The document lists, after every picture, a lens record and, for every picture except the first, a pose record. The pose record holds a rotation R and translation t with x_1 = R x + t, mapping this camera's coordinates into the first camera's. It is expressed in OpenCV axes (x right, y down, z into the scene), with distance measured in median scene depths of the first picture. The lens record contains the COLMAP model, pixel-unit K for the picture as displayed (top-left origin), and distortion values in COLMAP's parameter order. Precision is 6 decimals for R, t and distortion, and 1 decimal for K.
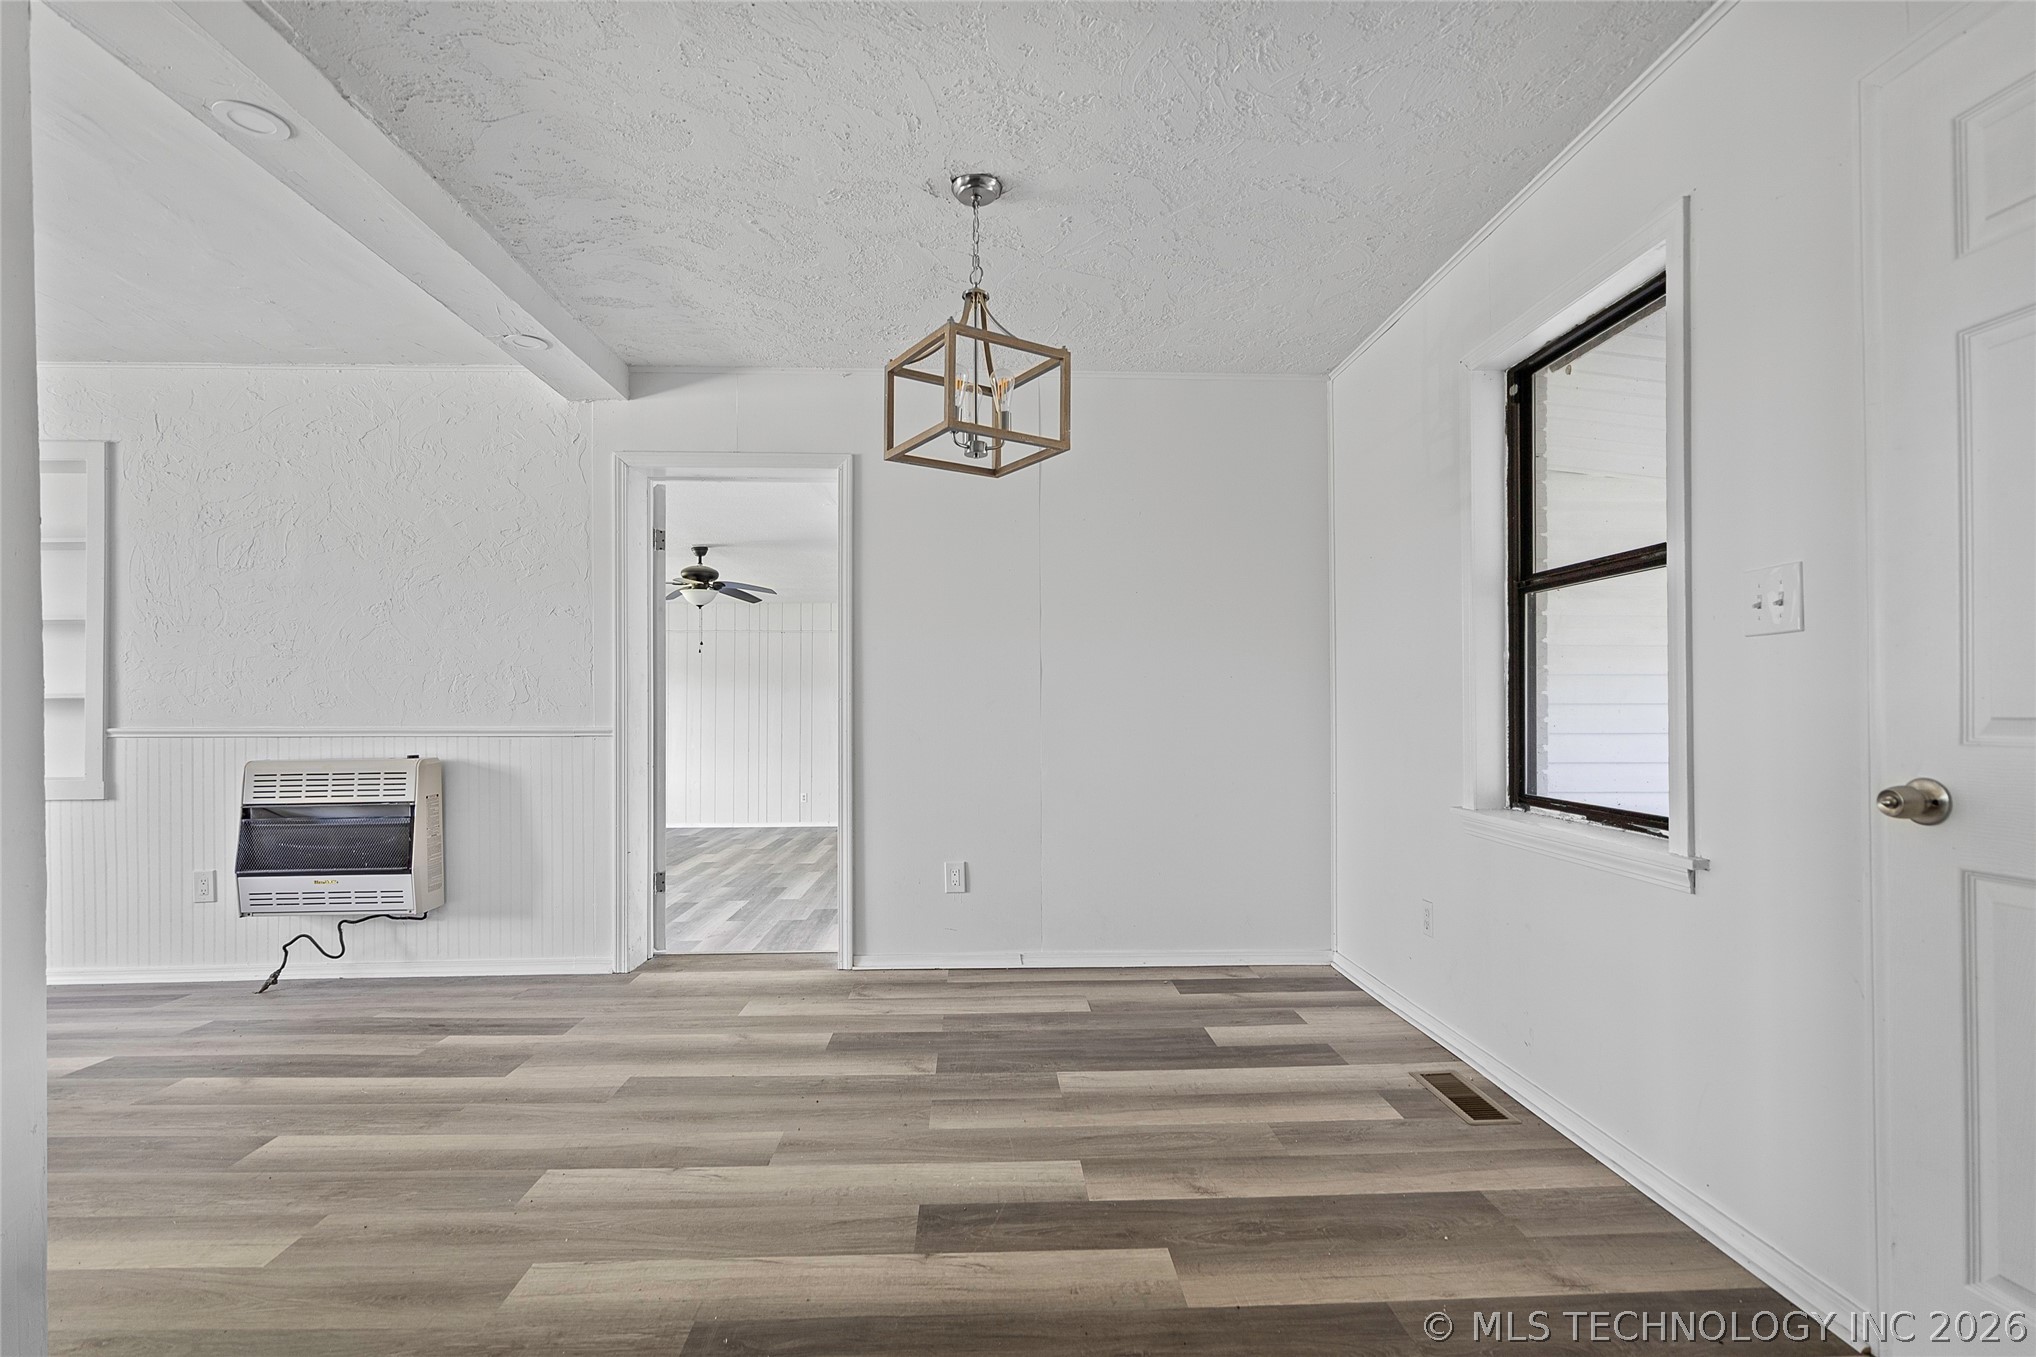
lens RADIAL K [[955.6, 0, 1017.8], [0, 955.6, 721.6], [0, 0, 1]] dist [-0.000475, 0.000335]
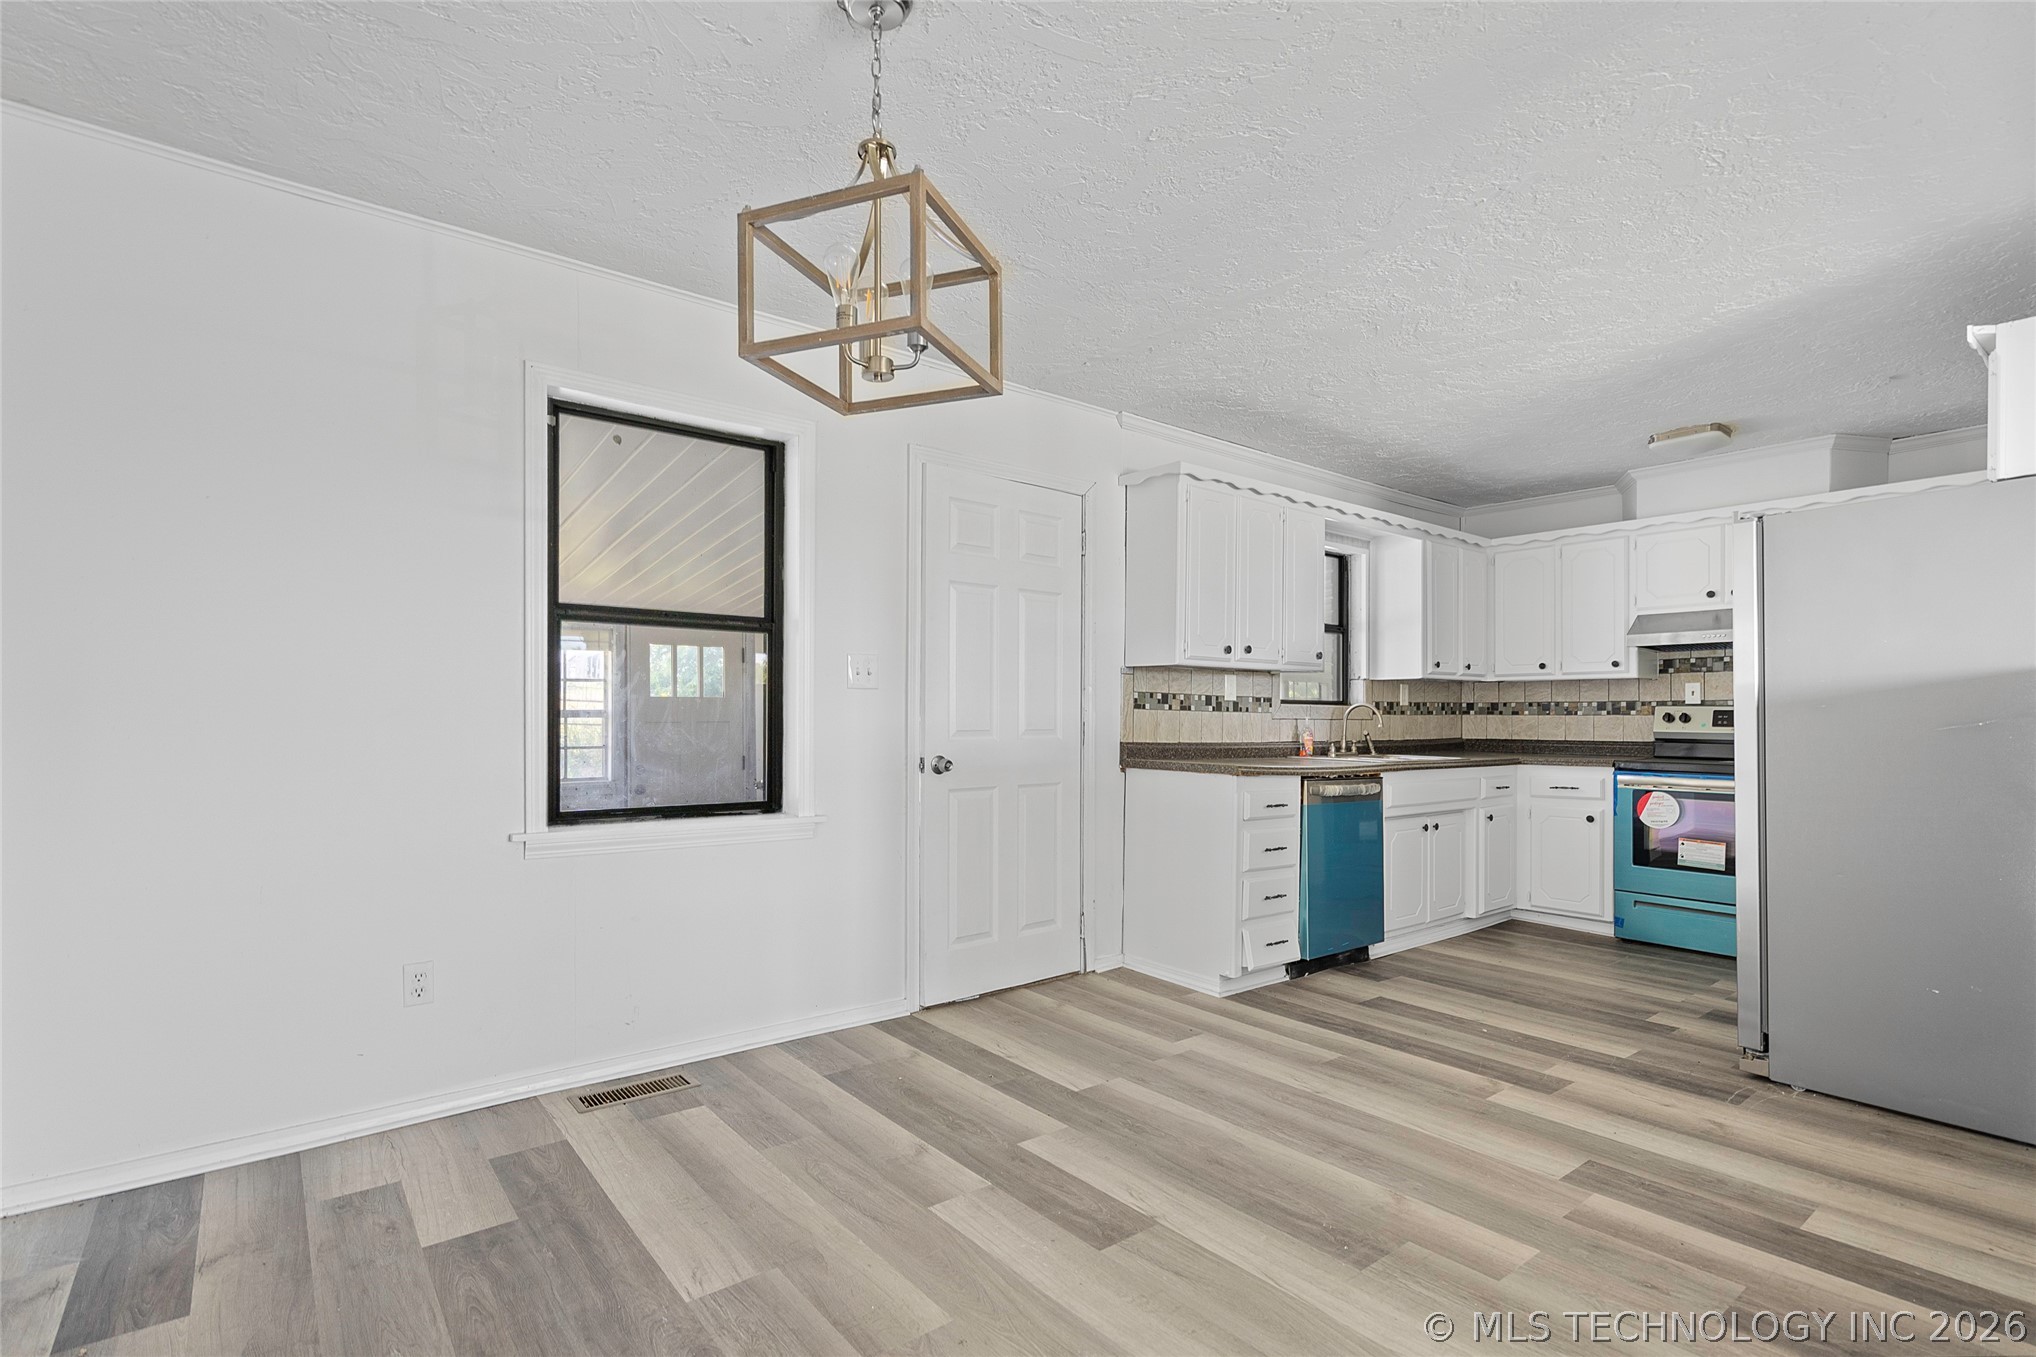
lens RADIAL K [[955.6, 0, 1017.8], [0, 955.6, 721.6], [0, 0, 1]] dist [-0.000475, 0.000335]
pose [[-0.595135, -0.002242, 0.803623, -0.758122], [0.008871, 0.999917, 0.009359, -0.033205], [-0.803577, 0.012699, -0.595066, 1.501307]]
